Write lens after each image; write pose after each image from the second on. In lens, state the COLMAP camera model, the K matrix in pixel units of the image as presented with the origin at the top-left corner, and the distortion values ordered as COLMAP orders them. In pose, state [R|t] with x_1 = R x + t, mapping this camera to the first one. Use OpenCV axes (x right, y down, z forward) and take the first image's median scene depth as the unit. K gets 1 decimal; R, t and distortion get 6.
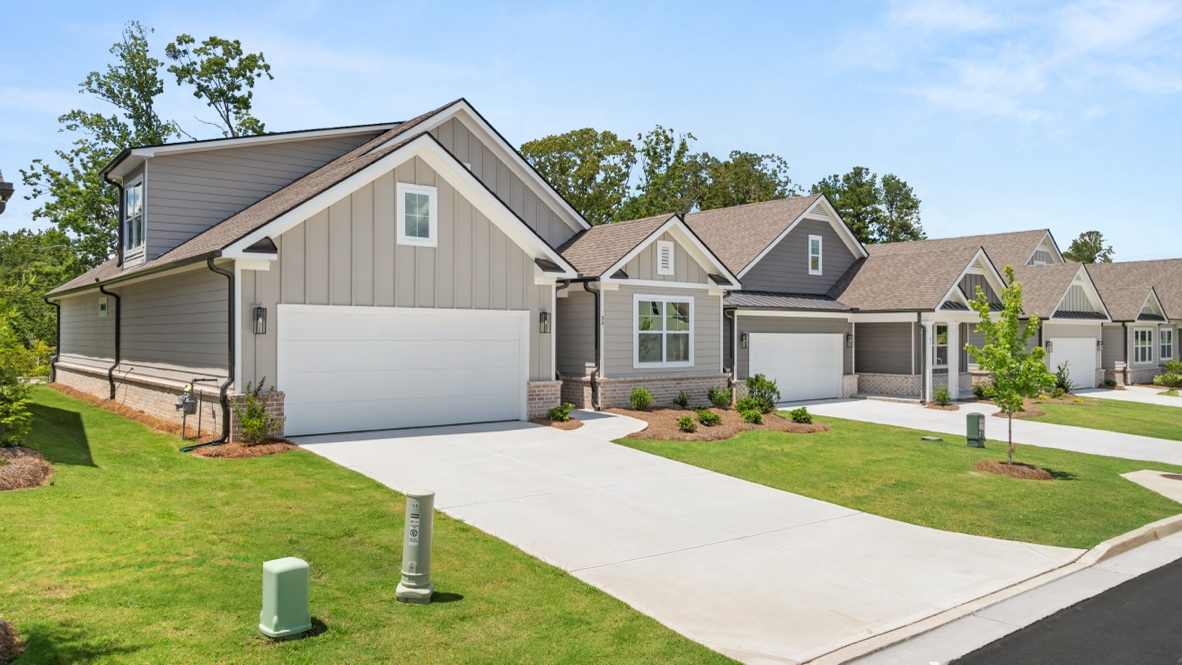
lens RADIAL K [[832.0, 0, 591.0], [0, 832.0, 332.5], [0, 0, 1]] dist [-0.039312, 0.047714]
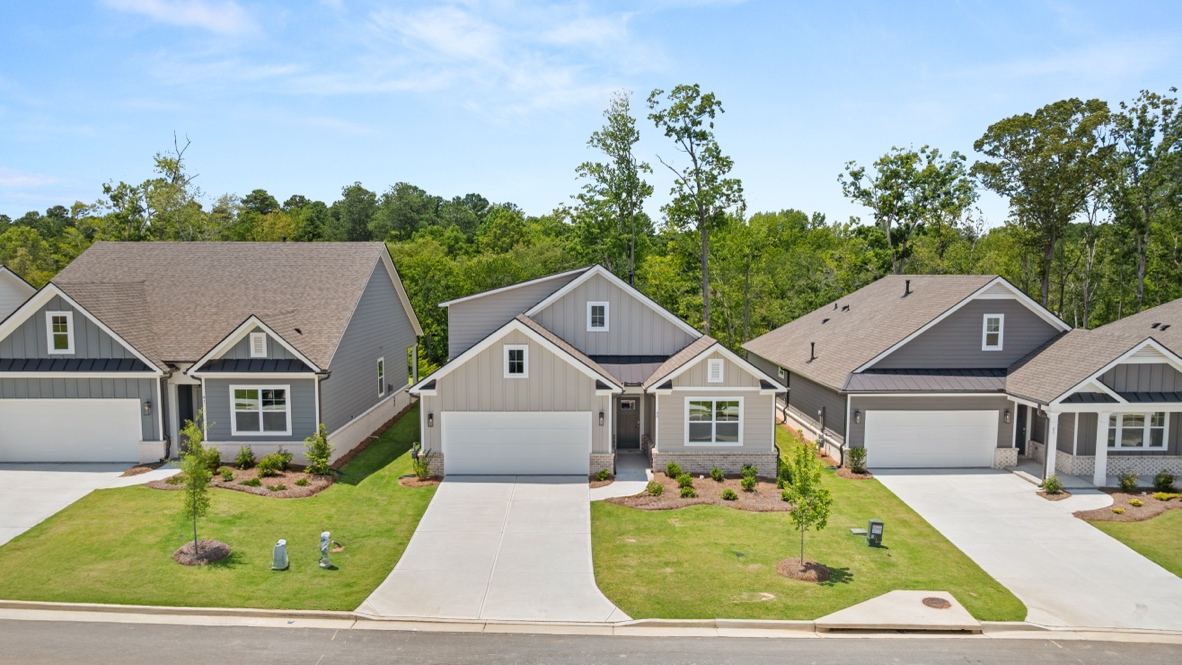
lens RADIAL K [[841.2, 0, 591.0], [0, 841.2, 332.5], [0, 0, 1]] dist [-0.019796, -0.007983]
pose [[0.773578, 0.041702, -0.632328, 0.816858], [0.002439, 0.997629, 0.068778, -0.249108], [0.633697, -0.054747, 0.771642, -0.240104]]
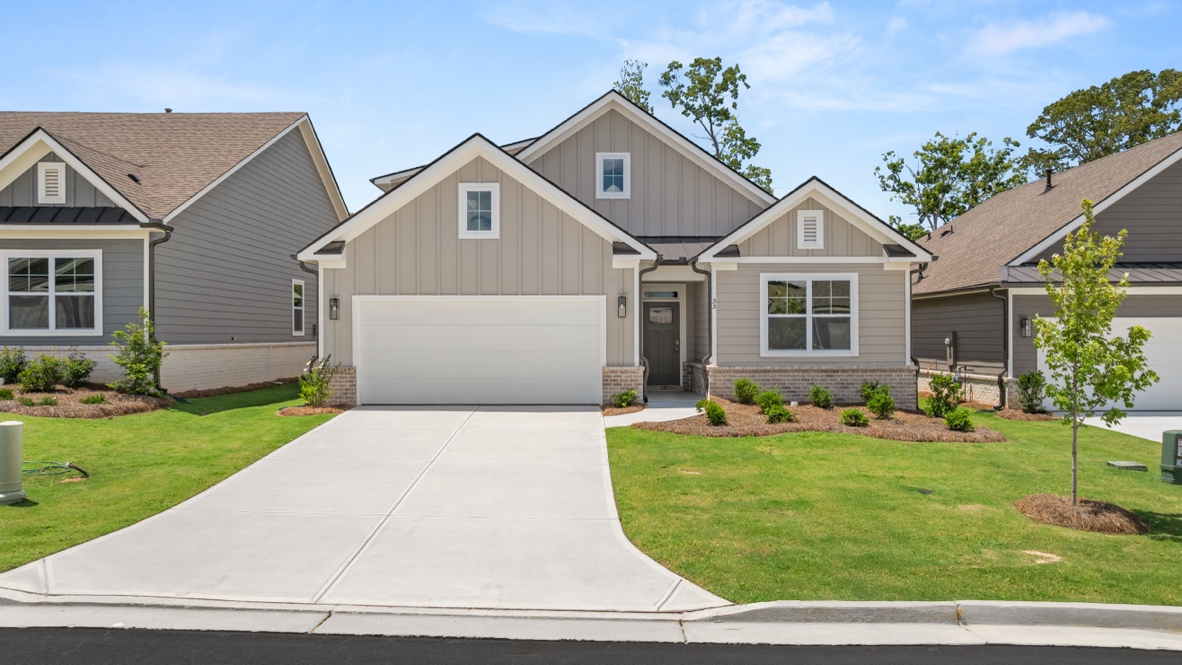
lens RADIAL K [[841.2, 0, 591.0], [0, 841.2, 332.5], [0, 0, 1]] dist [-0.019796, -0.007983]
pose [[0.769631, -0.006078, -0.638459, 0.459780], [0.006348, 0.999978, -0.001867, 0.016846], [0.638457, -0.002616, 0.769653, 0.181048]]
